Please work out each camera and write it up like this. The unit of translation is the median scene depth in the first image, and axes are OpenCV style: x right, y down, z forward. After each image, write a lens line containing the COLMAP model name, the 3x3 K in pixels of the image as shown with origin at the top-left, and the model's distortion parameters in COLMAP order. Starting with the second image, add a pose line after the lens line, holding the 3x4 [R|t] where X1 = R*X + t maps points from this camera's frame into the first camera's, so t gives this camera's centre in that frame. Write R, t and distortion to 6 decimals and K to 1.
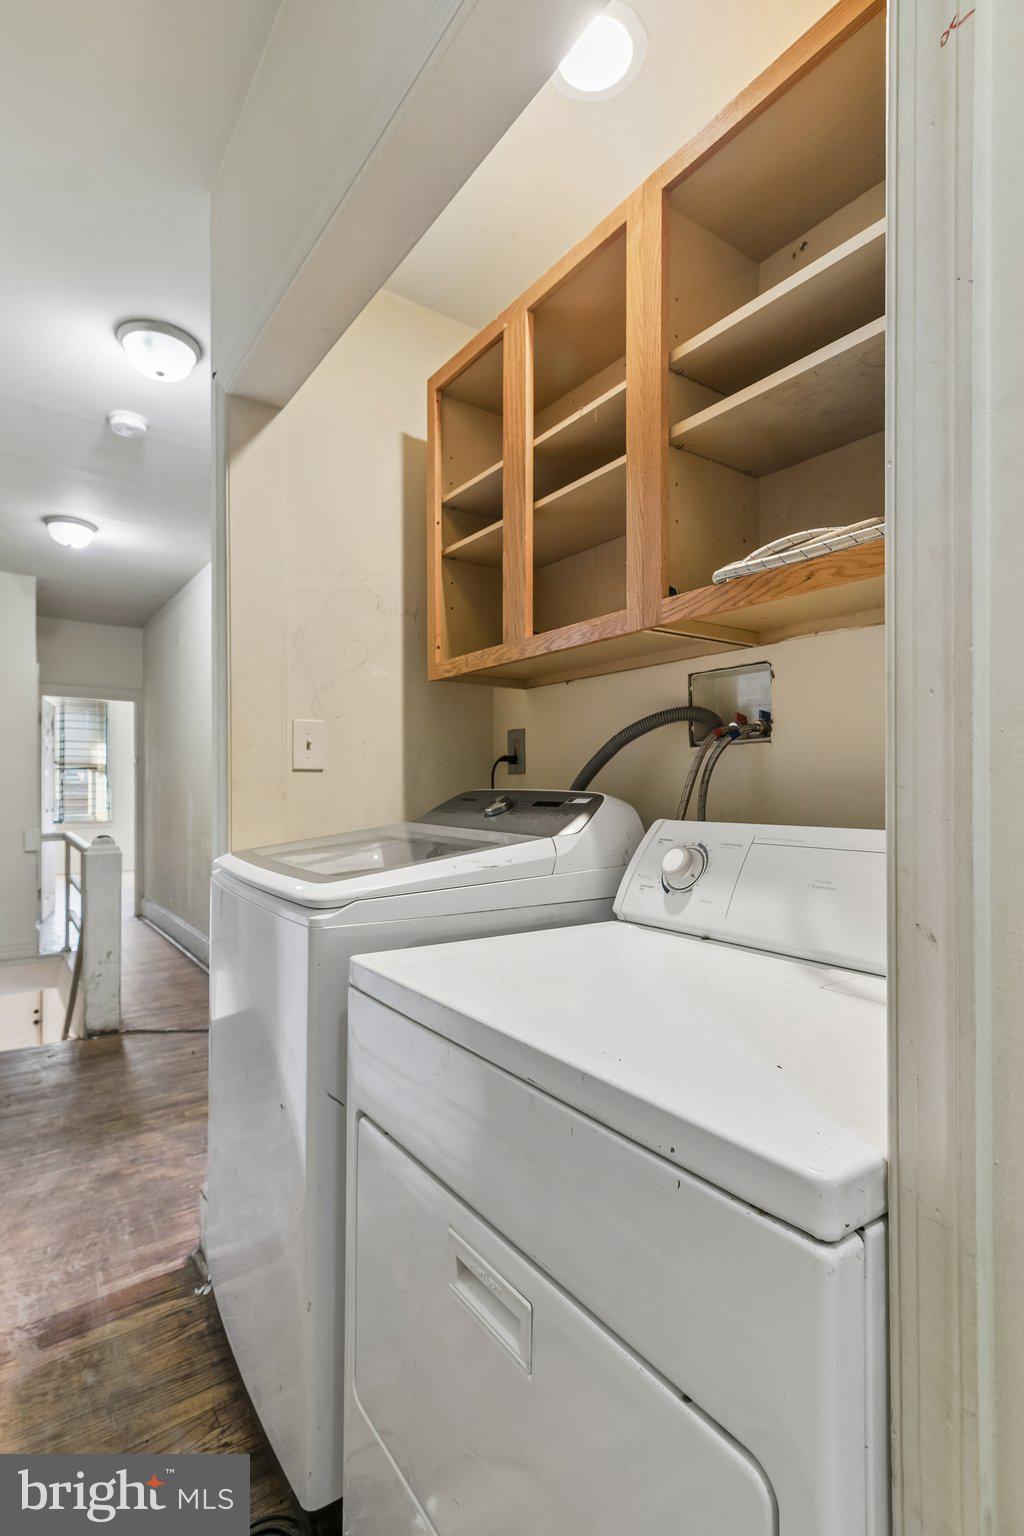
lens RADIAL K [[750.1, 0, 512.0], [0, 750.1, 768.0], [0, 0, 1]] dist [0.014527, -0.000013]
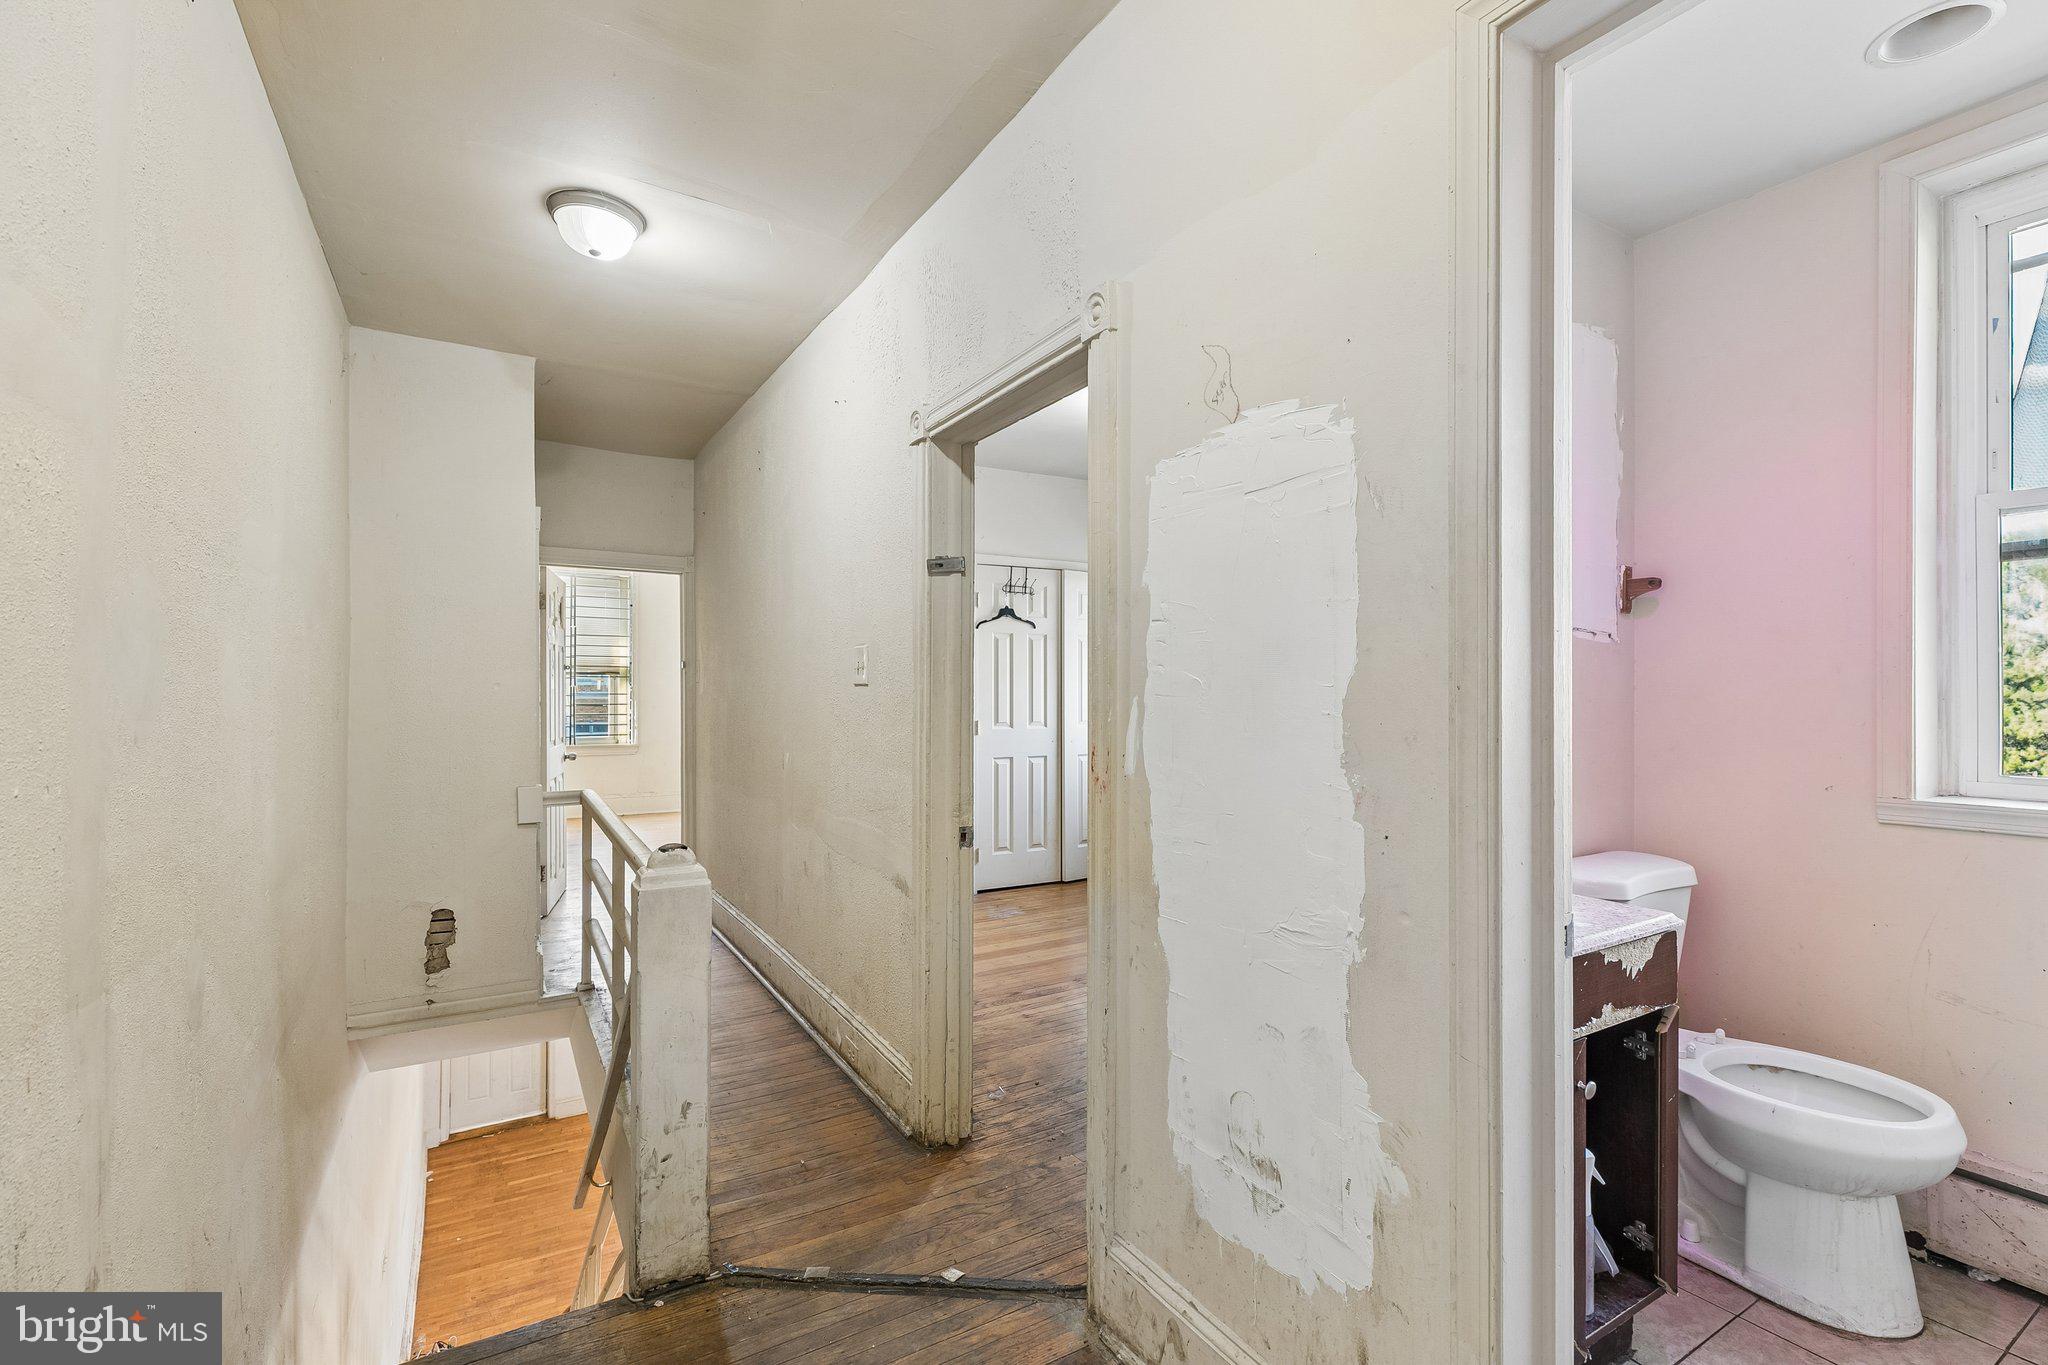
lens RADIAL K [[920.5, 0, 1021.3], [0, 920.5, 676.9], [0, 0, 1]] dist [0.003721, -0.000119]
pose [[0.996616, 0.002666, -0.082152, -0.156665], [-0.001697, 0.999928, 0.011863, -0.010930], [0.082177, -0.011683, 0.996549, 0.253902]]
